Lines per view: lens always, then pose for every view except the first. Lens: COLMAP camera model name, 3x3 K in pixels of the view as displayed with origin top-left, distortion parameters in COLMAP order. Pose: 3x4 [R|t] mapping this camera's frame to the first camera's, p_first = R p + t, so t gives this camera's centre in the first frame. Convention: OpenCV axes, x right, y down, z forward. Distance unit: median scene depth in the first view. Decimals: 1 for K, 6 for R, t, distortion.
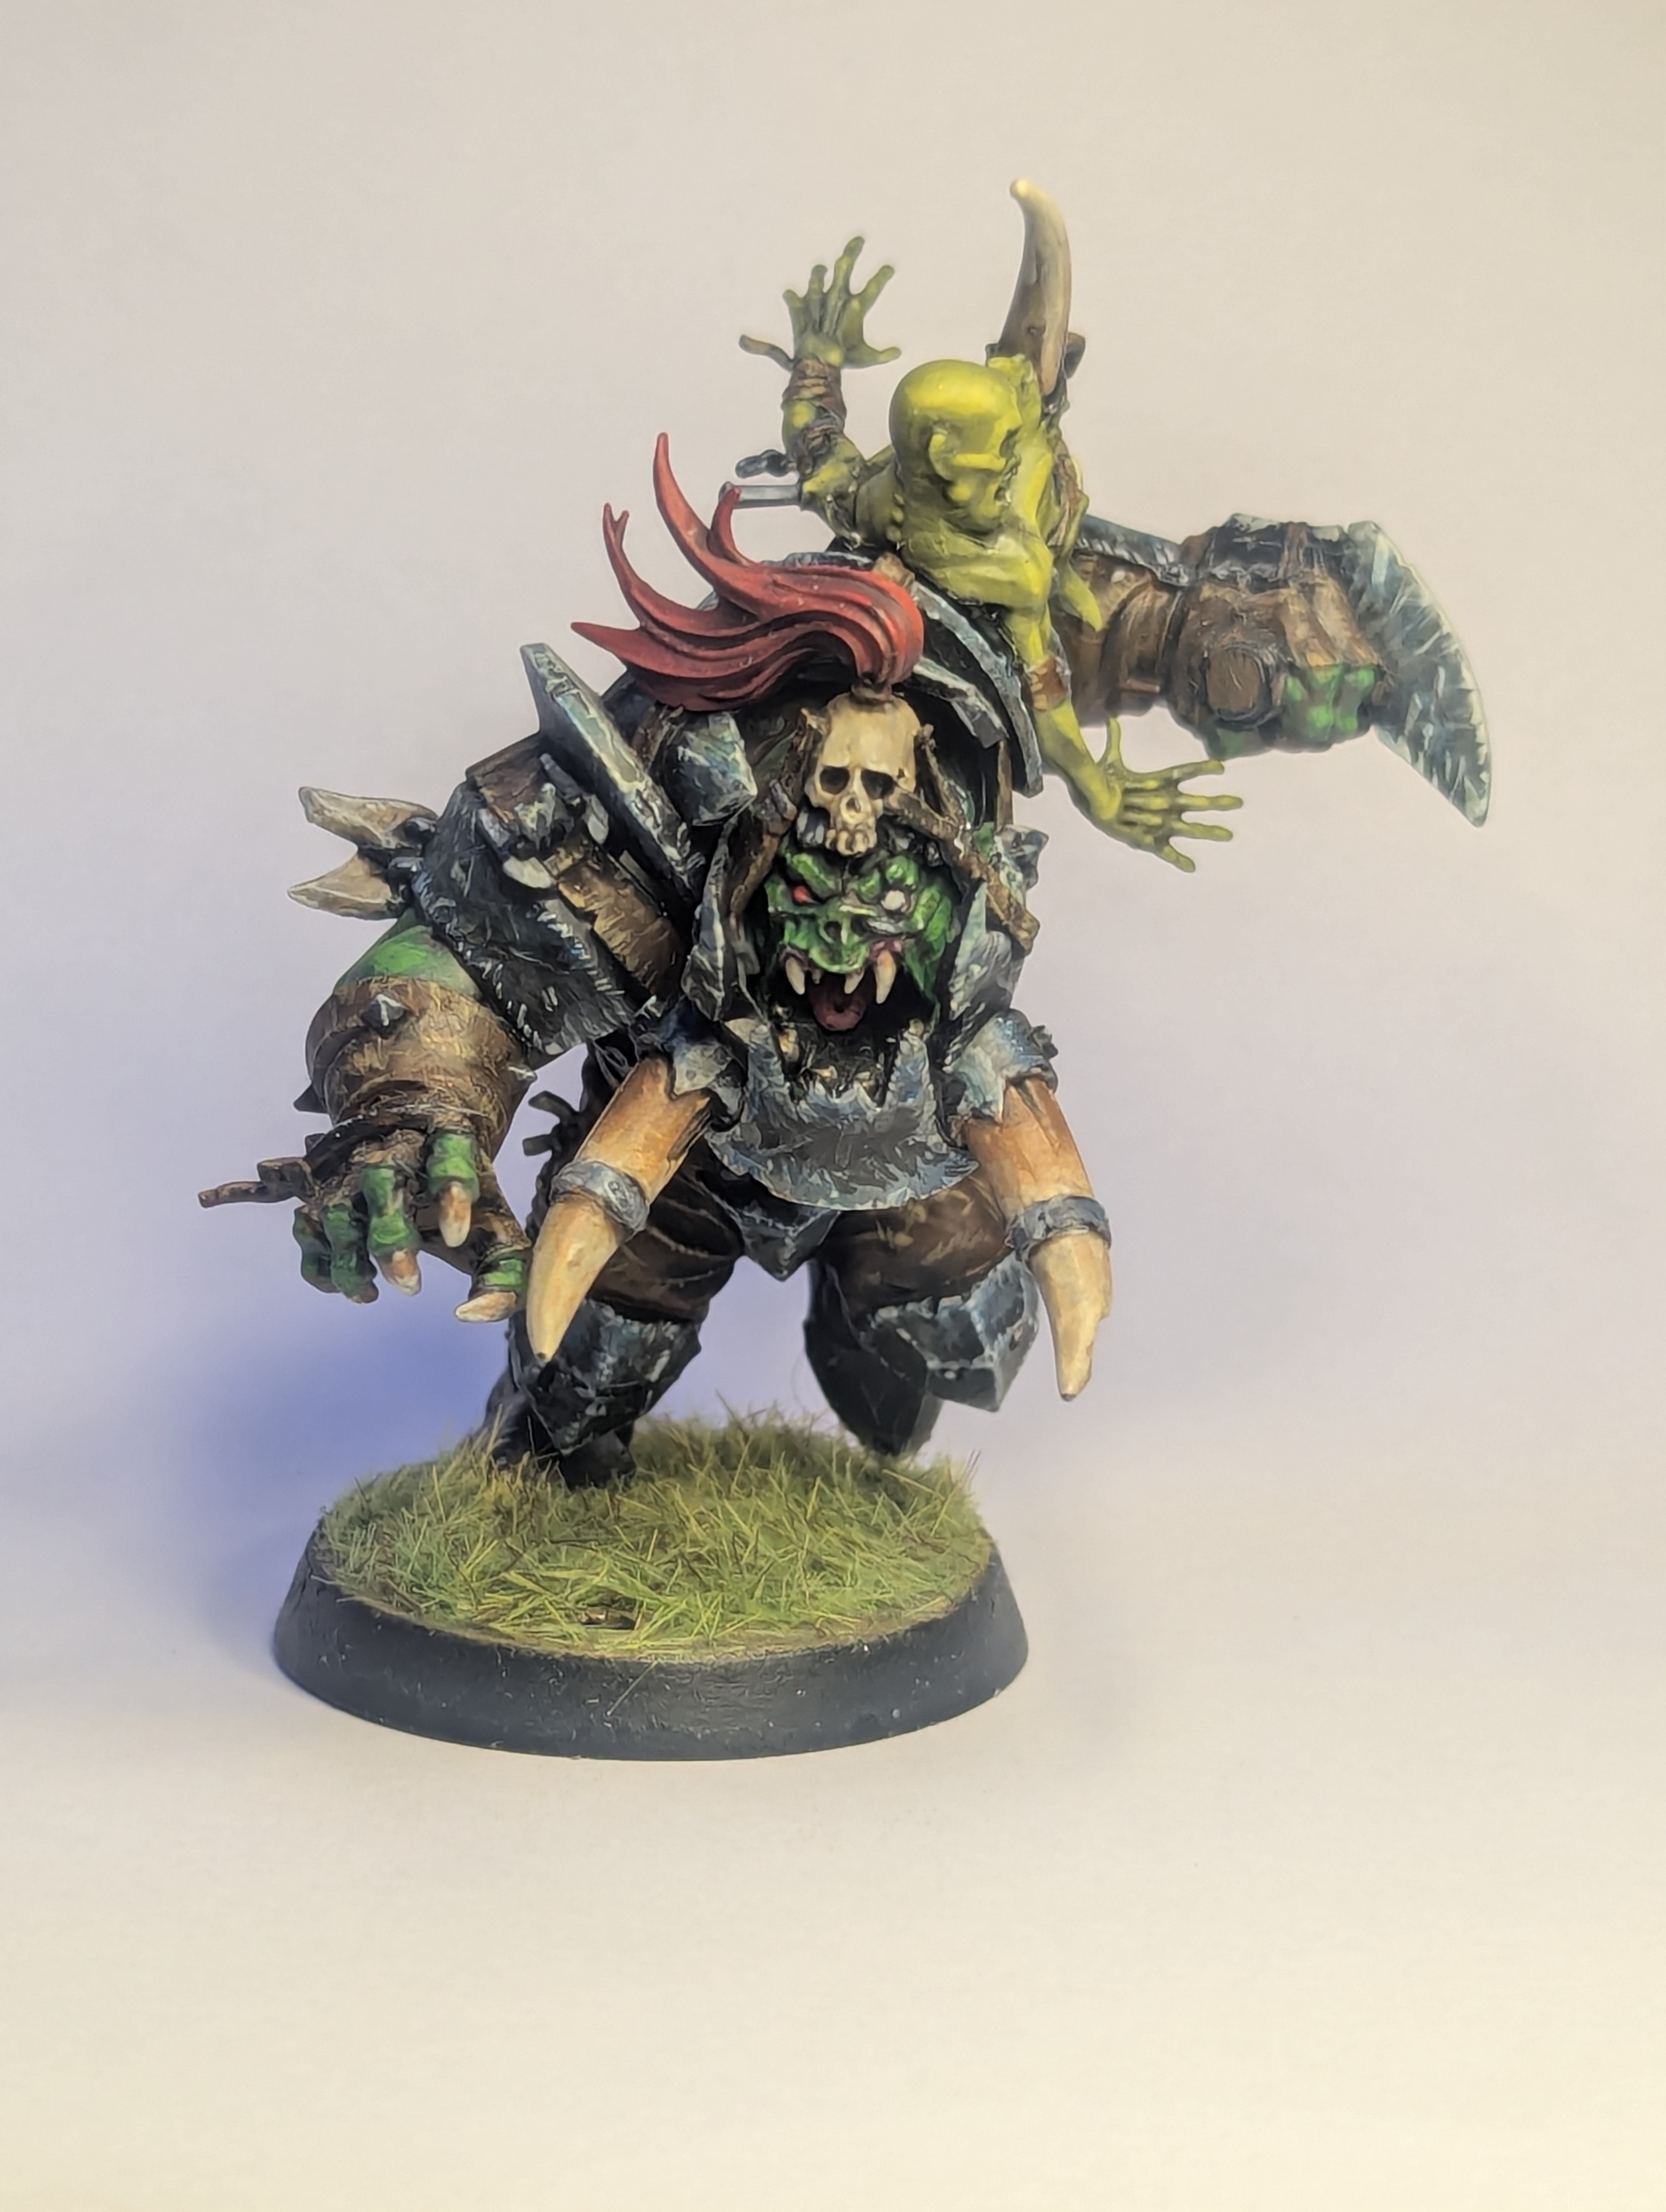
lens RADIAL K [[1546.5, 0, 832.9], [0, 1546.5, 987.2], [0, 0, 1]] dist [0.000687, 0.000357]
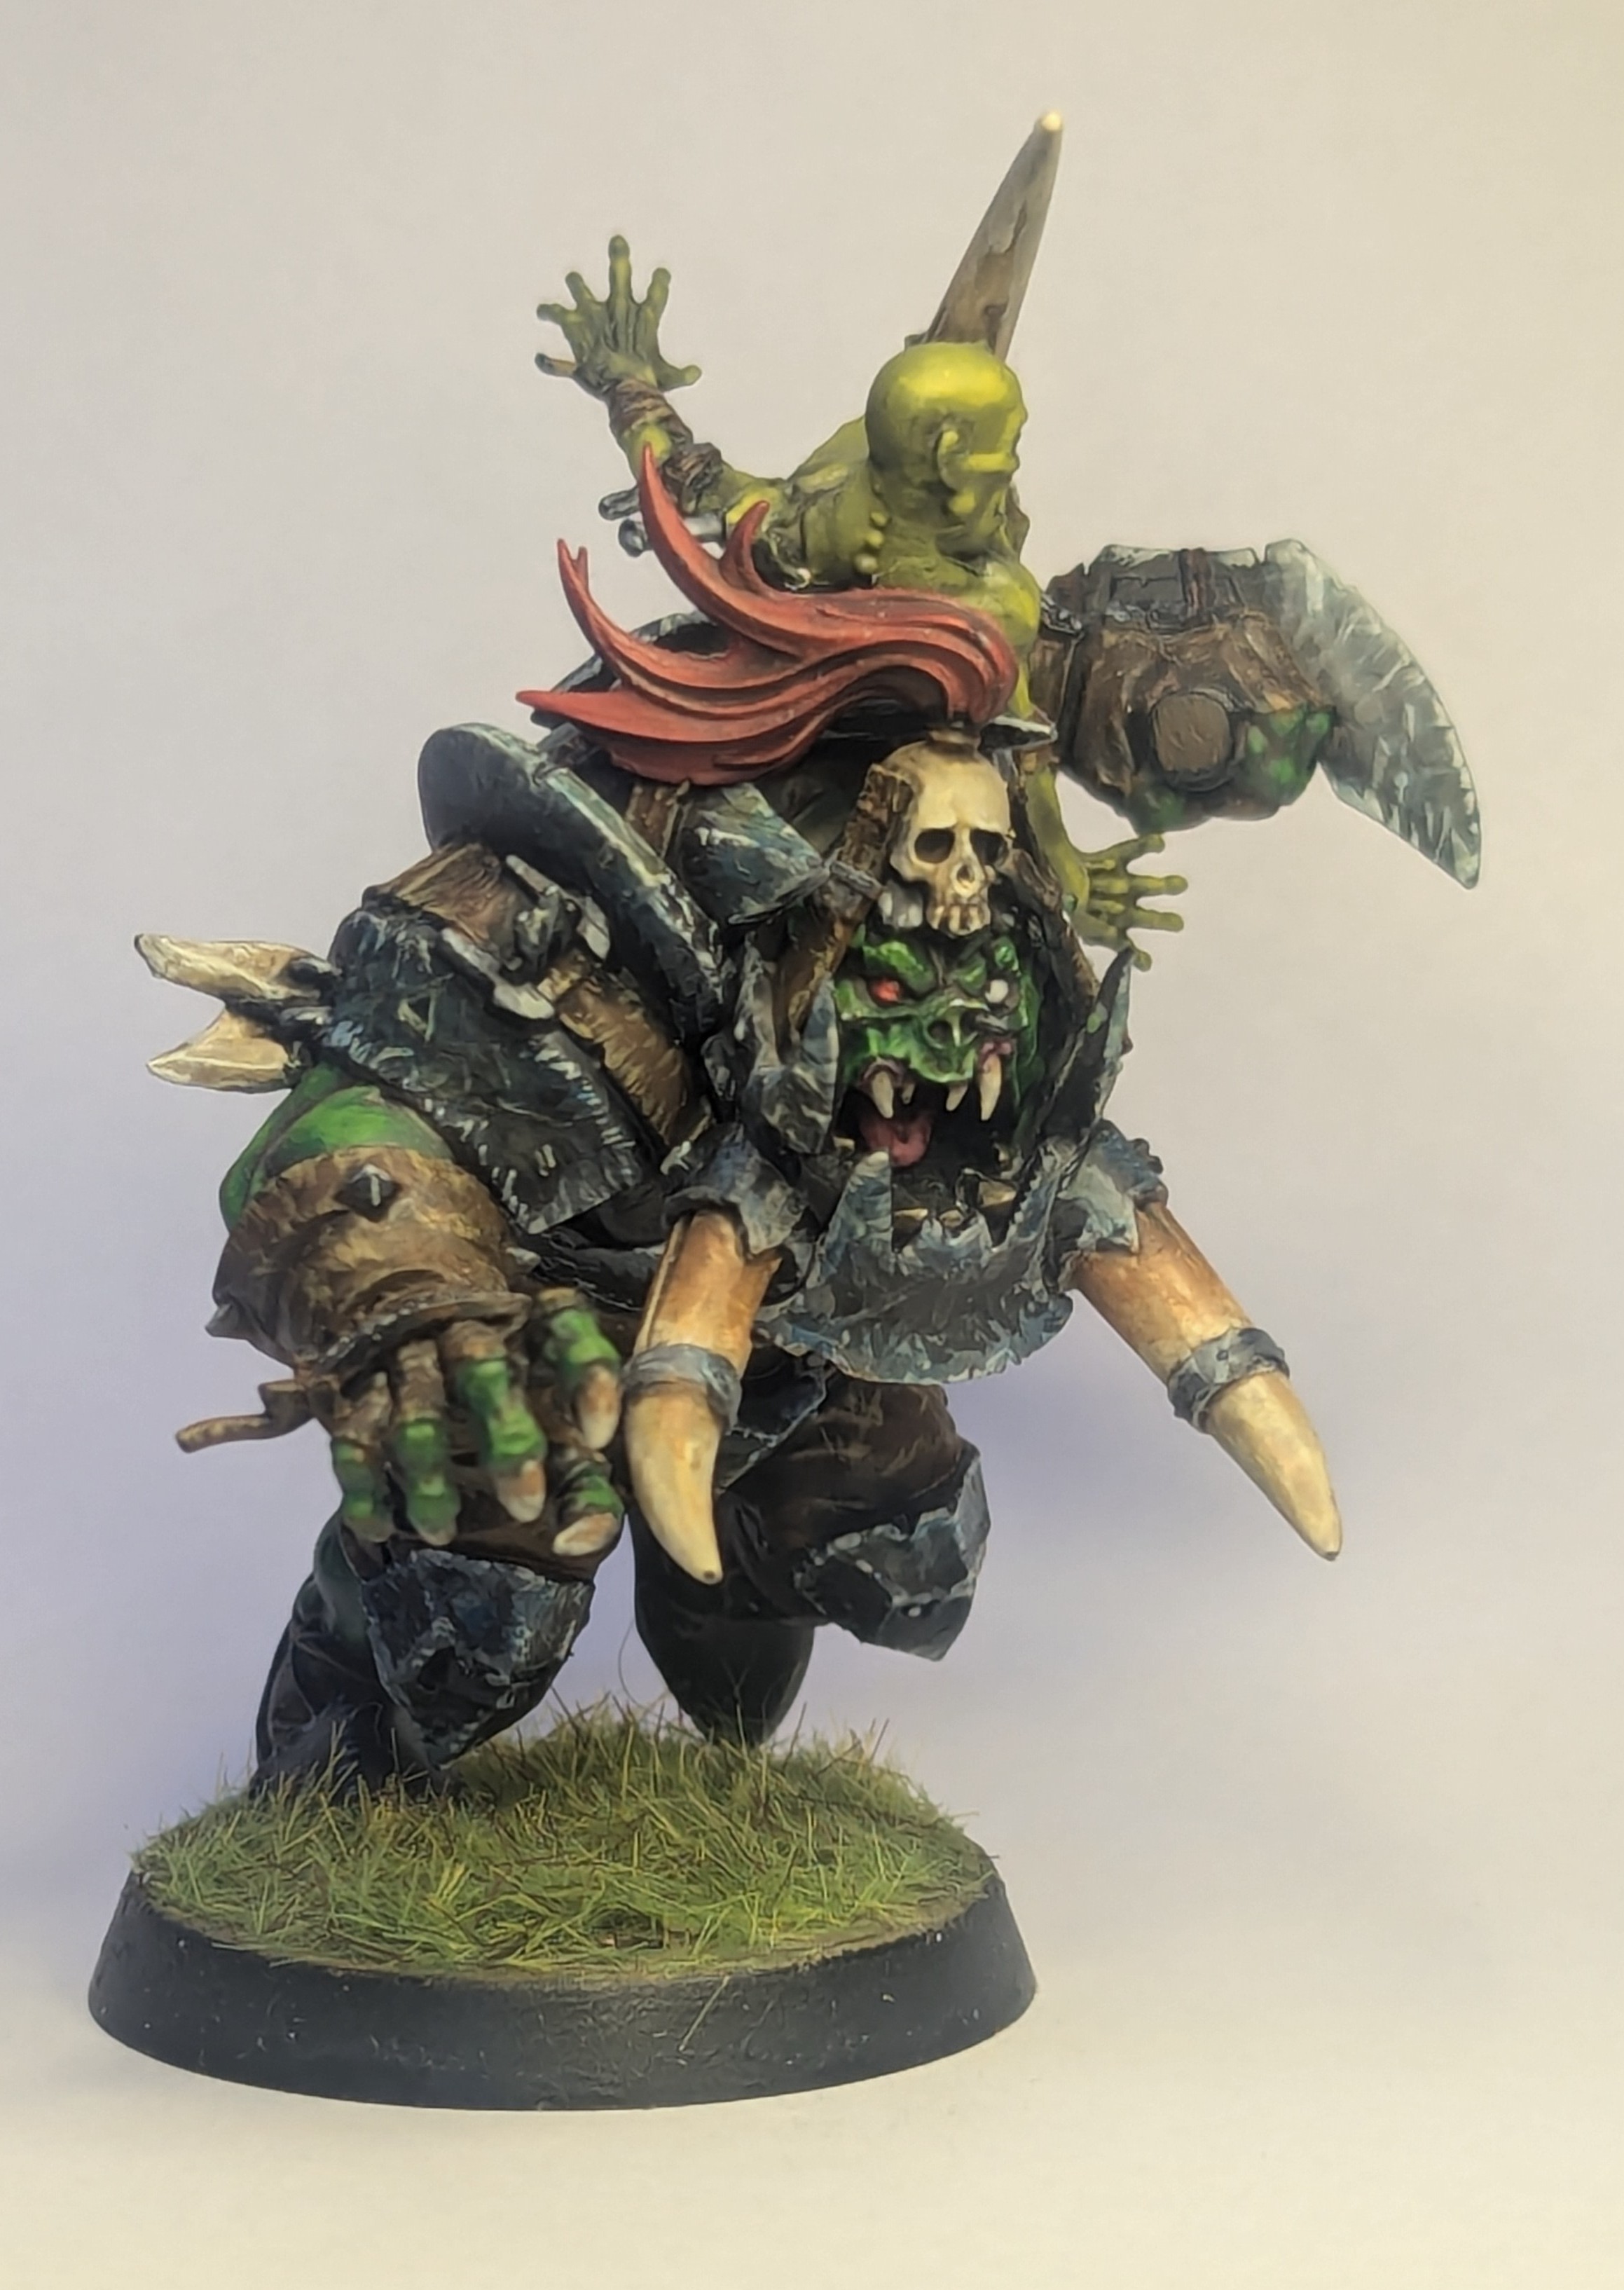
lens RADIAL K [[1911.8, 0, 812.0], [0, 1911.8, 1145.0], [0, 0, 1]] dist [0.006084, -0.002840]
pose [[0.991322, -0.092802, 0.093105, -0.141829], [0.093663, 0.995592, -0.004906, 0.018215], [-0.092239, 0.013584, 0.995644, 0.003328]]
